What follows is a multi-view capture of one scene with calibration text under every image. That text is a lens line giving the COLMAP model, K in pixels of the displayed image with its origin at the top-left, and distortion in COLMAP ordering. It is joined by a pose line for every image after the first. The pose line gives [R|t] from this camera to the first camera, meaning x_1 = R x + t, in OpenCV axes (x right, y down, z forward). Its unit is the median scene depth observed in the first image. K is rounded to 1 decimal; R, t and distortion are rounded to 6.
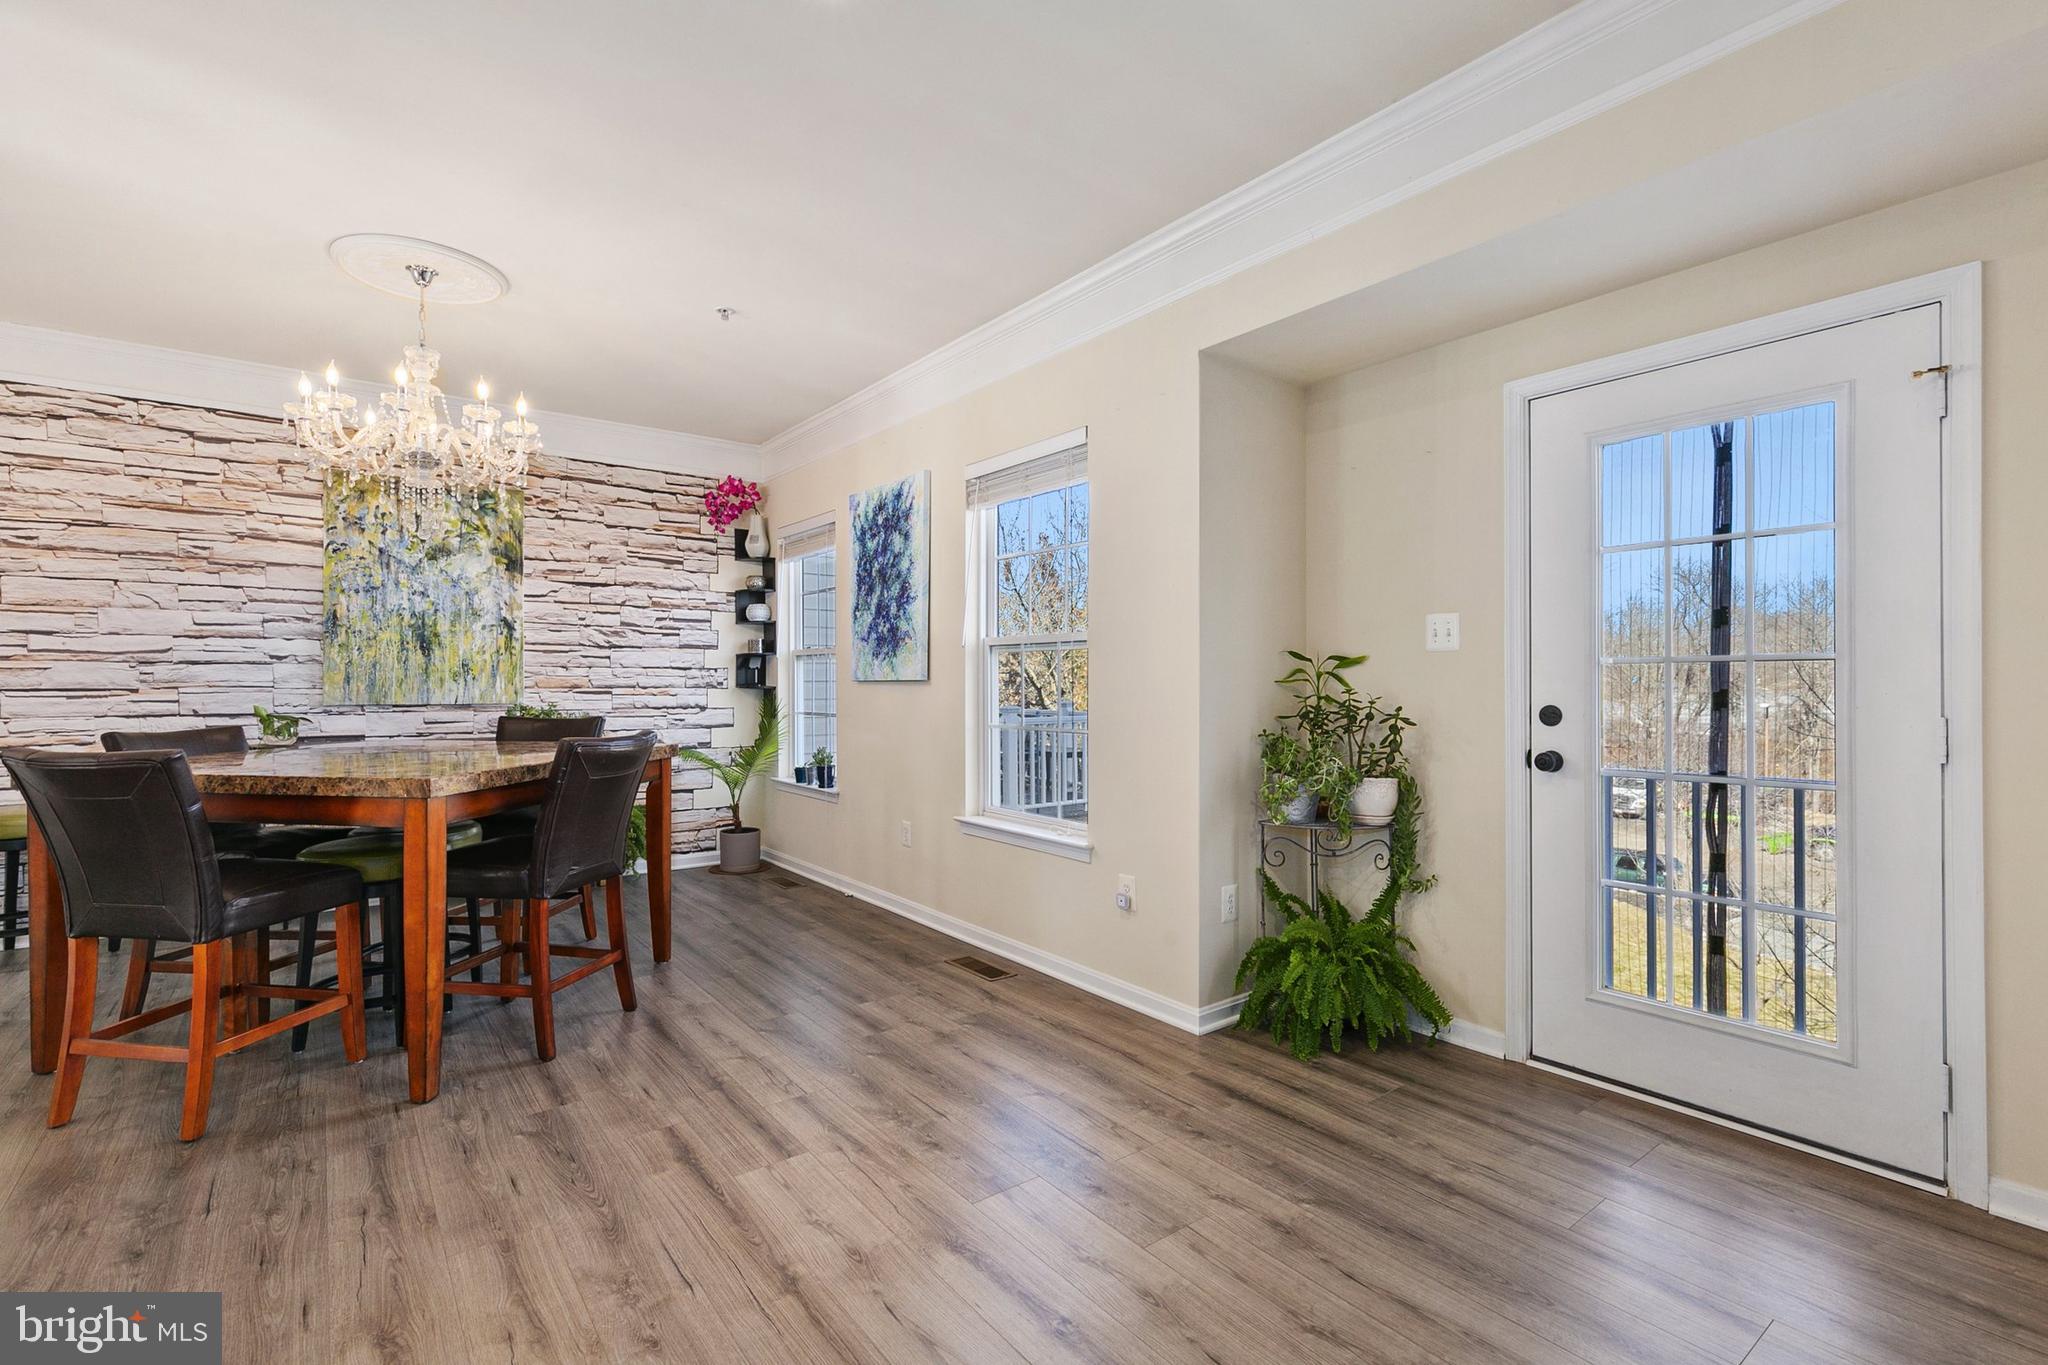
lens RADIAL K [[922.7, 0, 1024.0], [0, 922.7, 682.5], [0, 0, 1]] dist [0.001978, -0.000291]
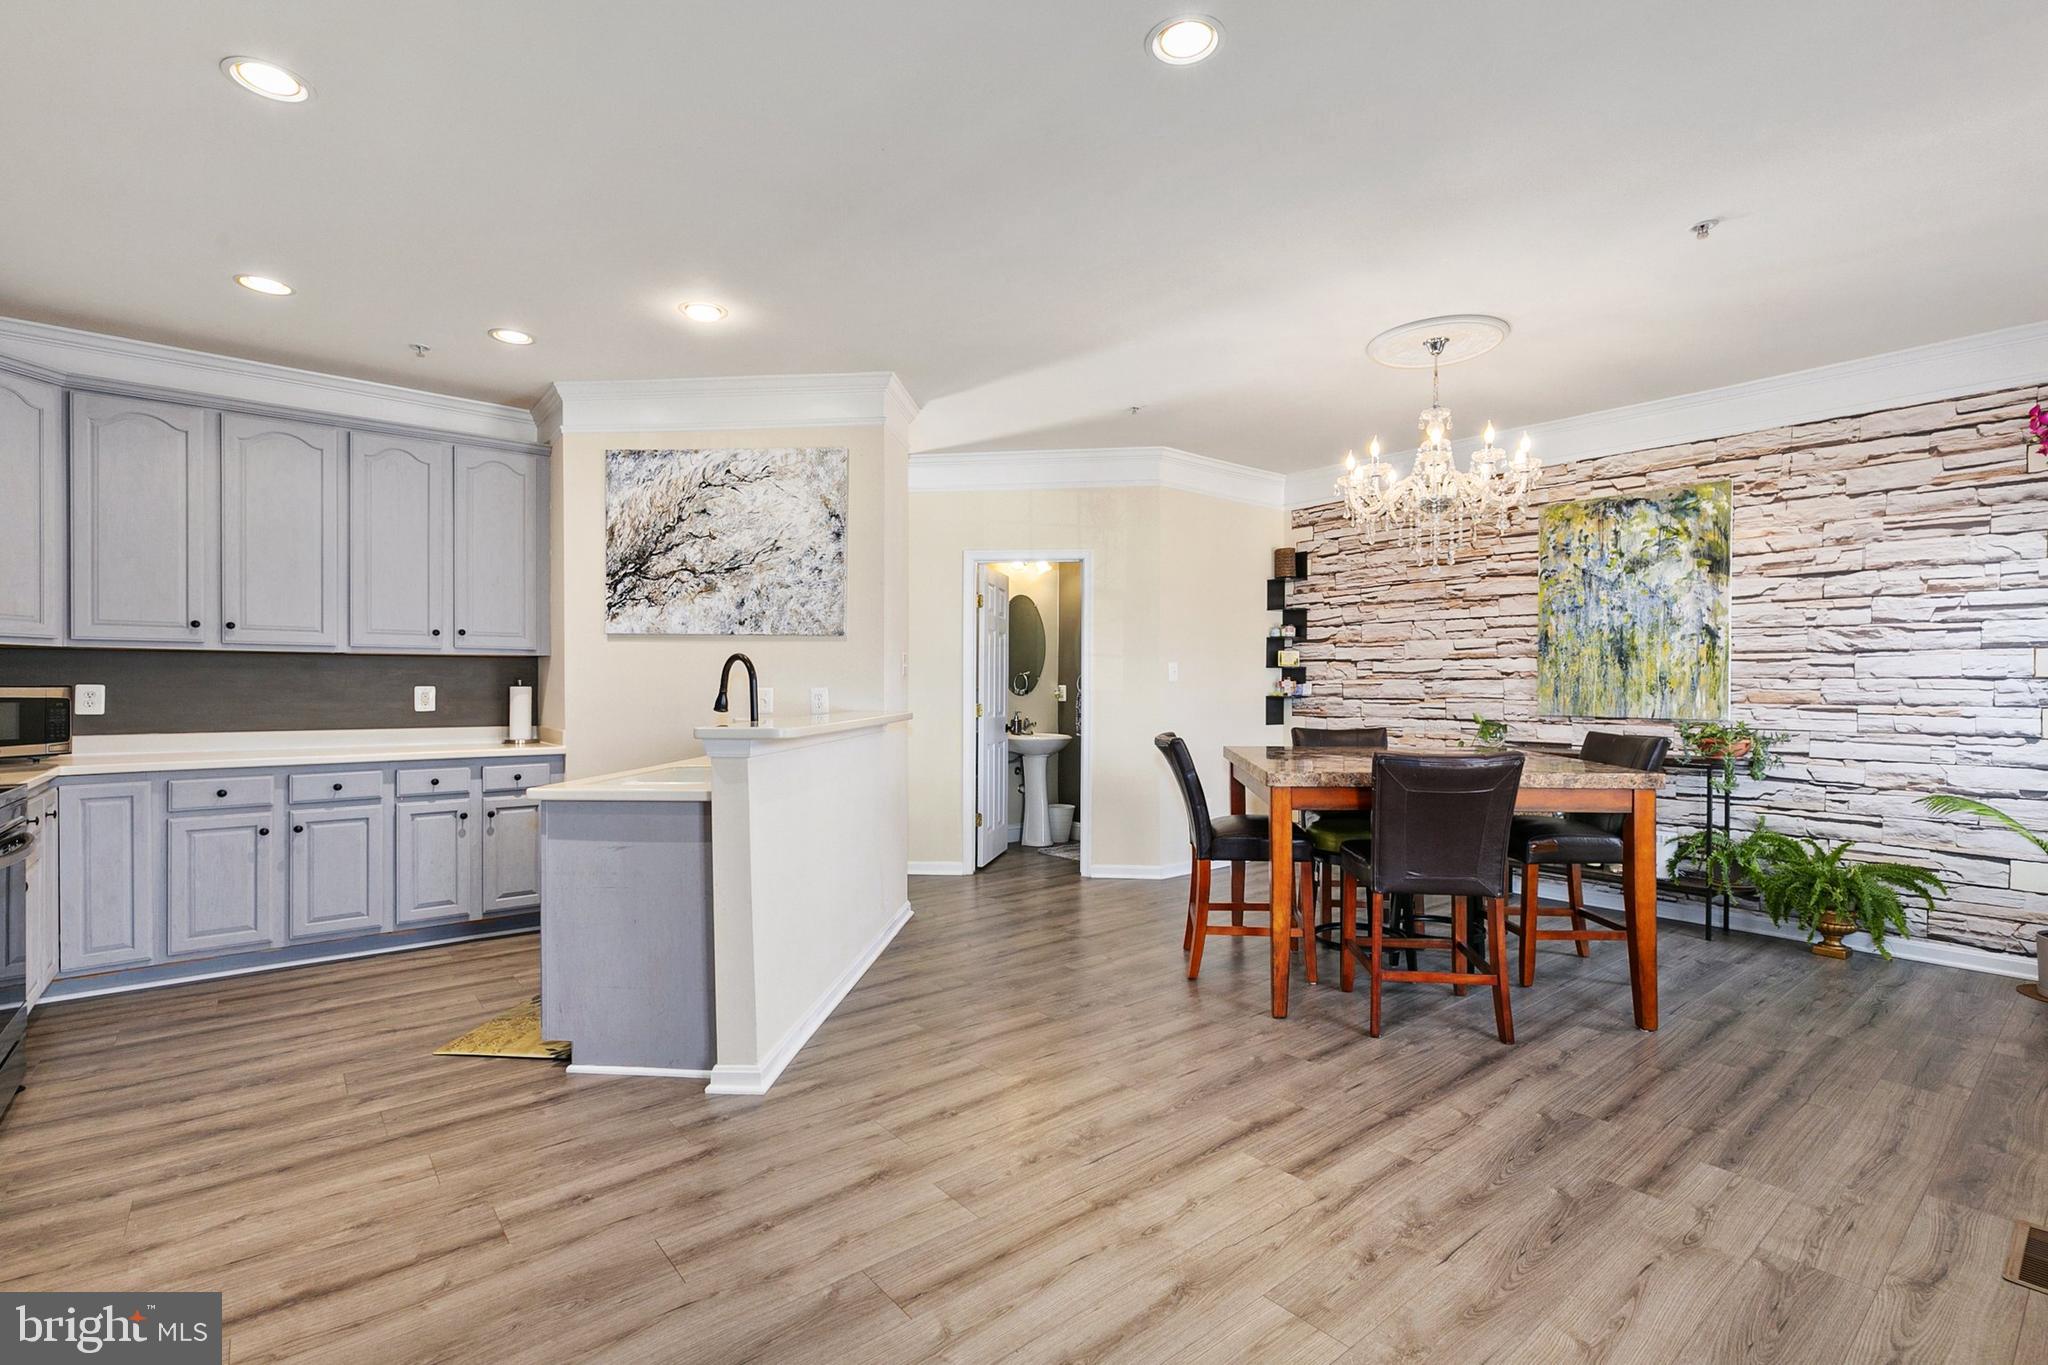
lens RADIAL K [[931.4, 0, 1018.4], [0, 931.4, 686.5], [0, 0, 1]] dist [0.009066, -0.001510]
pose [[0.031354, 0.000405, -0.999508, 0.373222], [-0.001726, 0.999998, 0.000351, -0.009900], [0.999507, 0.001714, 0.031355, 0.327554]]
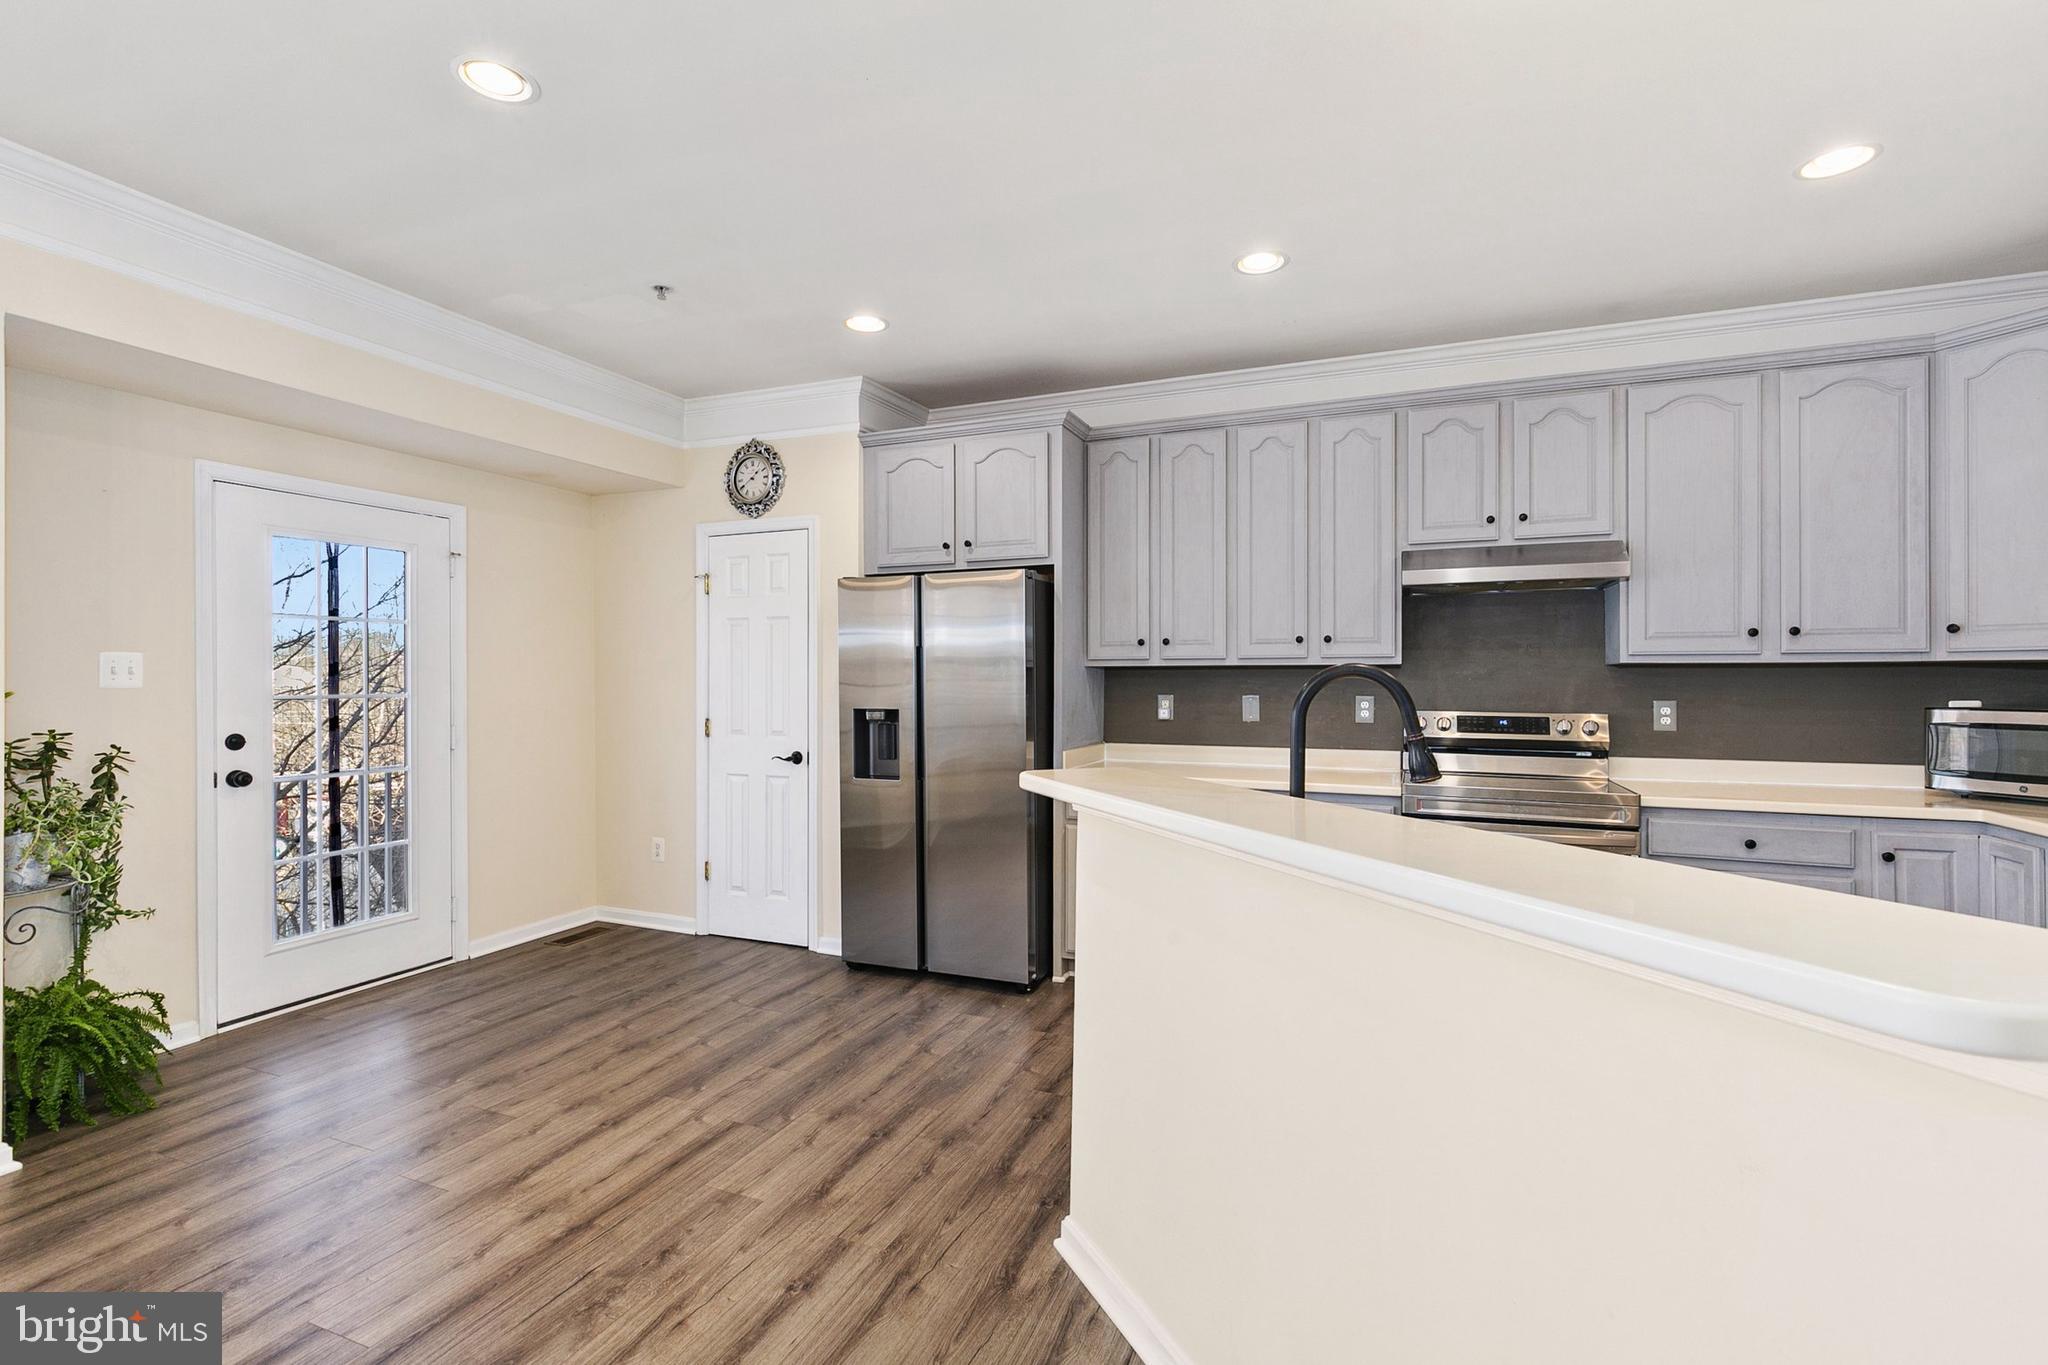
lens RADIAL K [[926.4, 0, 1023.3], [0, 926.4, 679.3], [0, 0, 1]] dist [0.005966, -0.000720]
pose [[-0.501925, 0.000048, 0.864911, -0.623938], [-0.000324, 1.000000, -0.000243, -0.029127], [-0.864911, -0.000402, -0.501925, 0.428856]]
